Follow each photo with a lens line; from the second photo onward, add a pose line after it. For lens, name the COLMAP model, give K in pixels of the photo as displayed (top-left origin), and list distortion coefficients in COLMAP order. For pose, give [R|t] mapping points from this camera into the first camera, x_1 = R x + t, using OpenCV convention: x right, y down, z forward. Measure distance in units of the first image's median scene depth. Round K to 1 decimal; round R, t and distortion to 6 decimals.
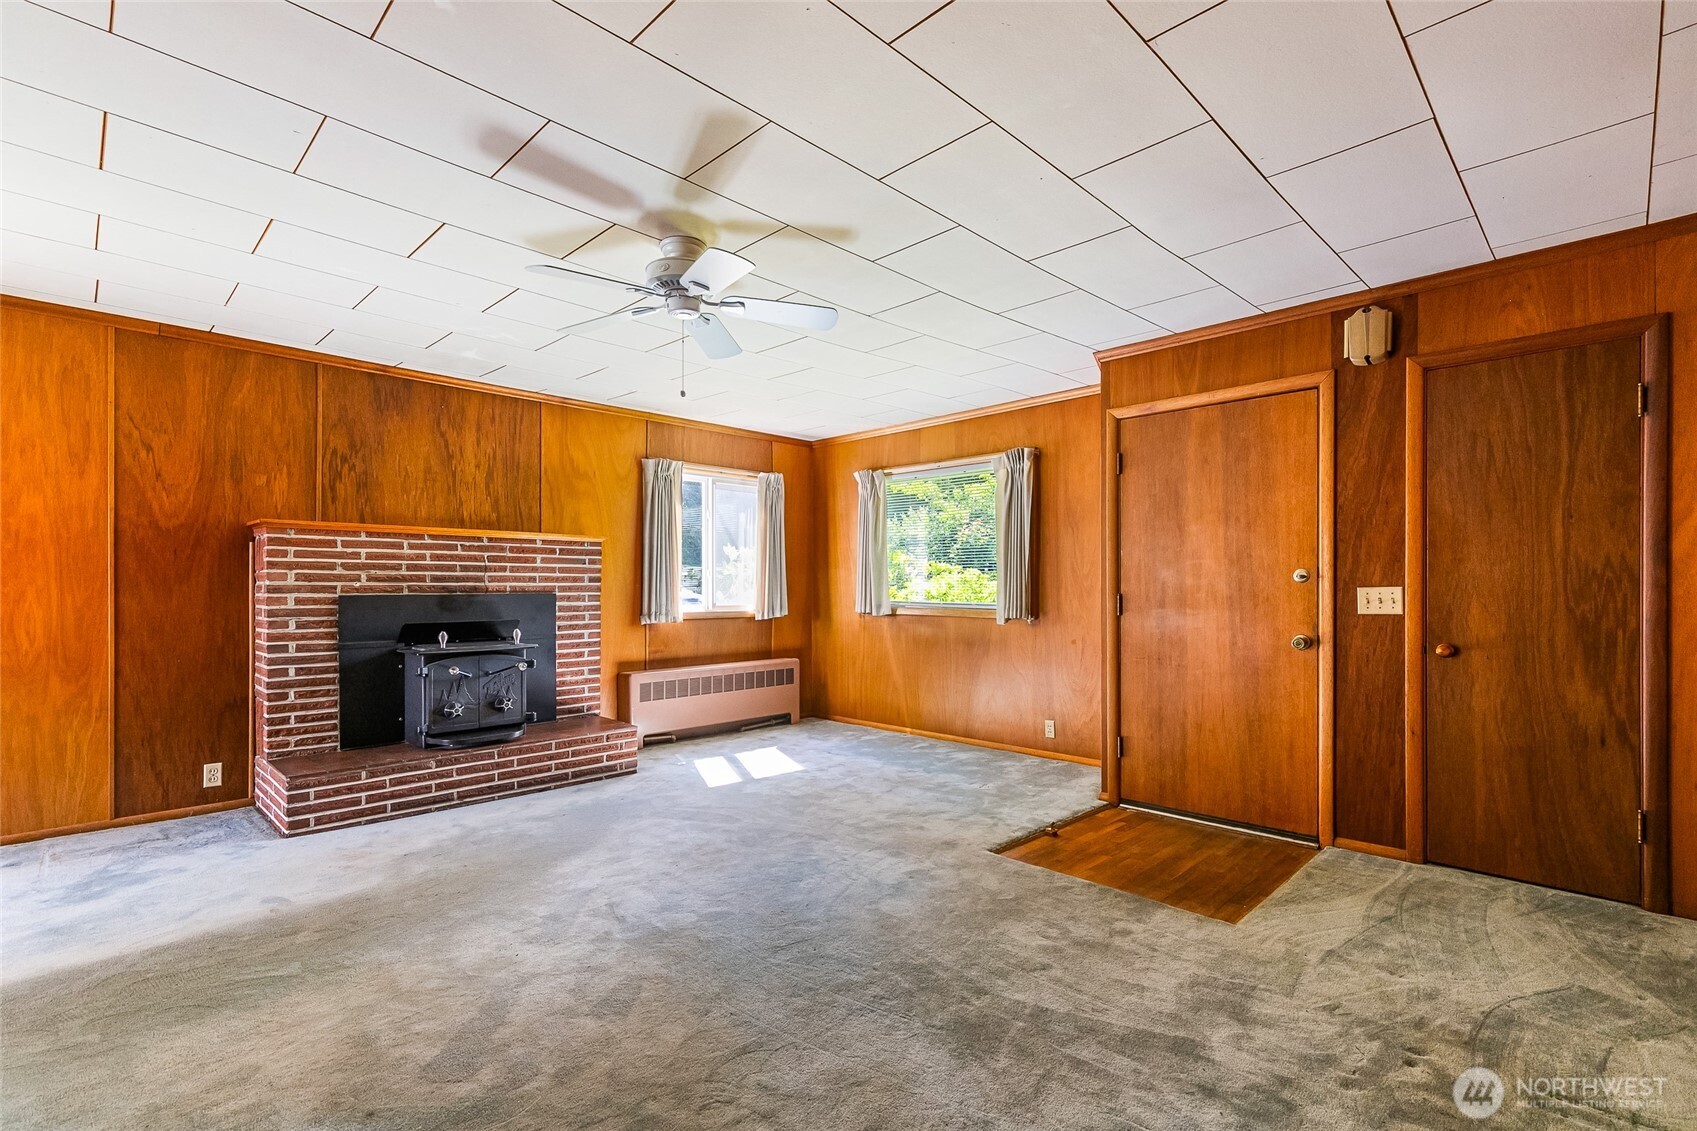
lens RADIAL K [[774.8, 0, 862.0], [0, 774.8, 589.5], [0, 0, 1]] dist [0.011011, -0.000164]
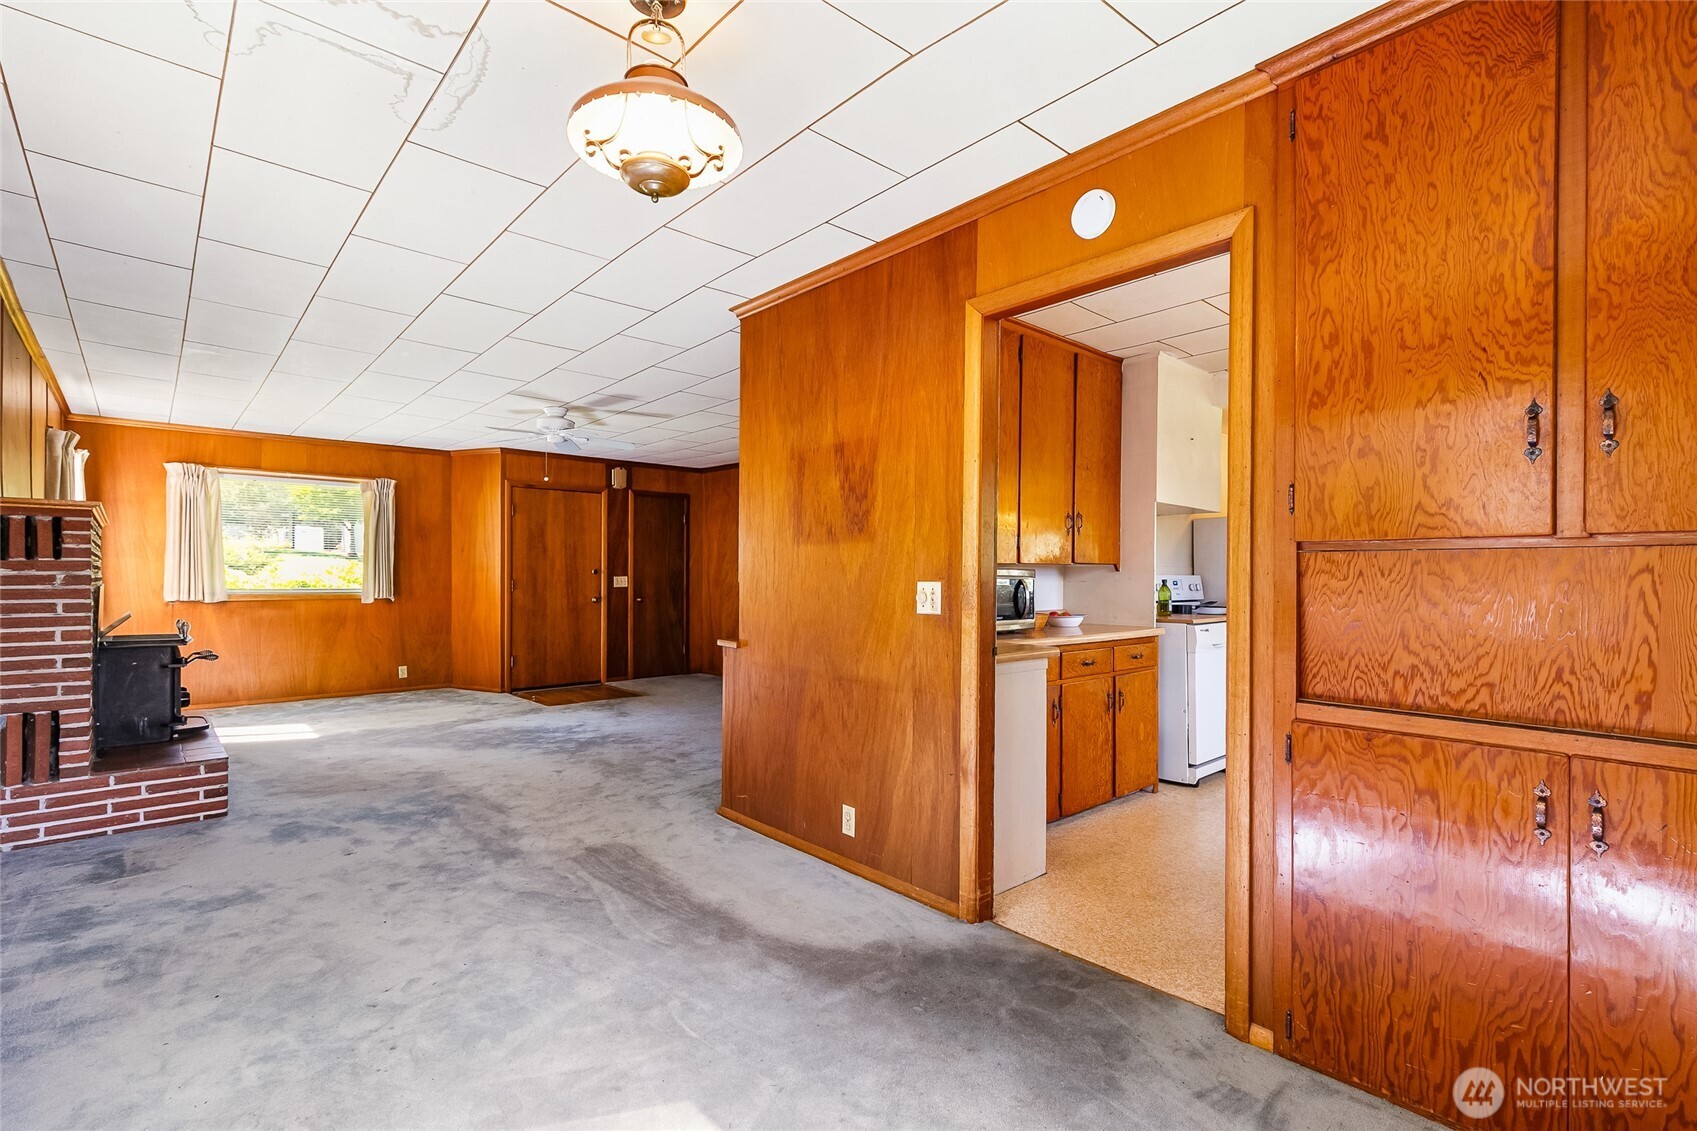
lens RADIAL K [[774.8, 0, 850.5], [0, 774.8, 578.2], [0, 0, 1]] dist [0.011011, -0.000164]
pose [[0.066116, -0.006462, 0.997791, -1.793972], [-0.001124, 0.999978, 0.006550, -0.014308], [-0.997811, -0.001555, 0.066108, 0.075777]]
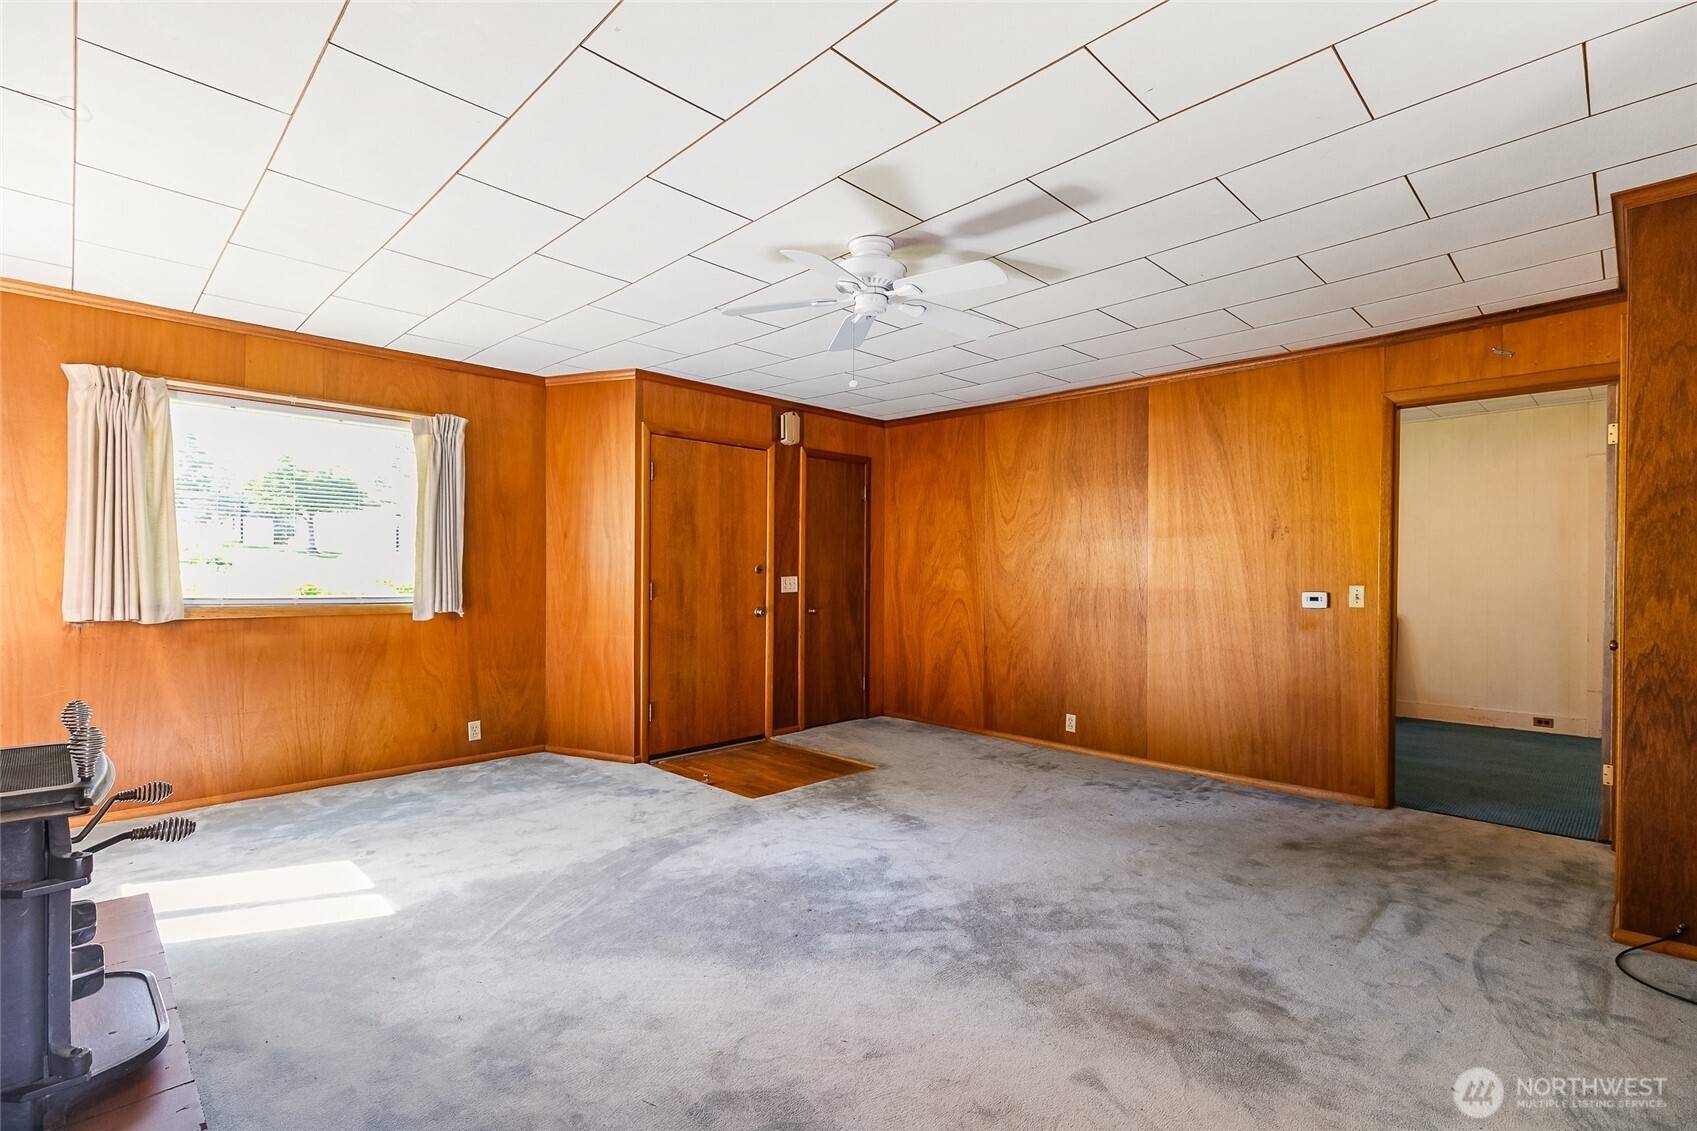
lens RADIAL K [[774.8, 0, 848.2], [0, 774.8, 578.2], [0, 0, 1]] dist [0.011011, -0.000164]
pose [[0.017824, -0.008440, 0.999806, -1.012754], [-0.003192, 0.999959, 0.008498, -0.013575], [-0.999836, -0.003343, 0.017796, 0.823933]]
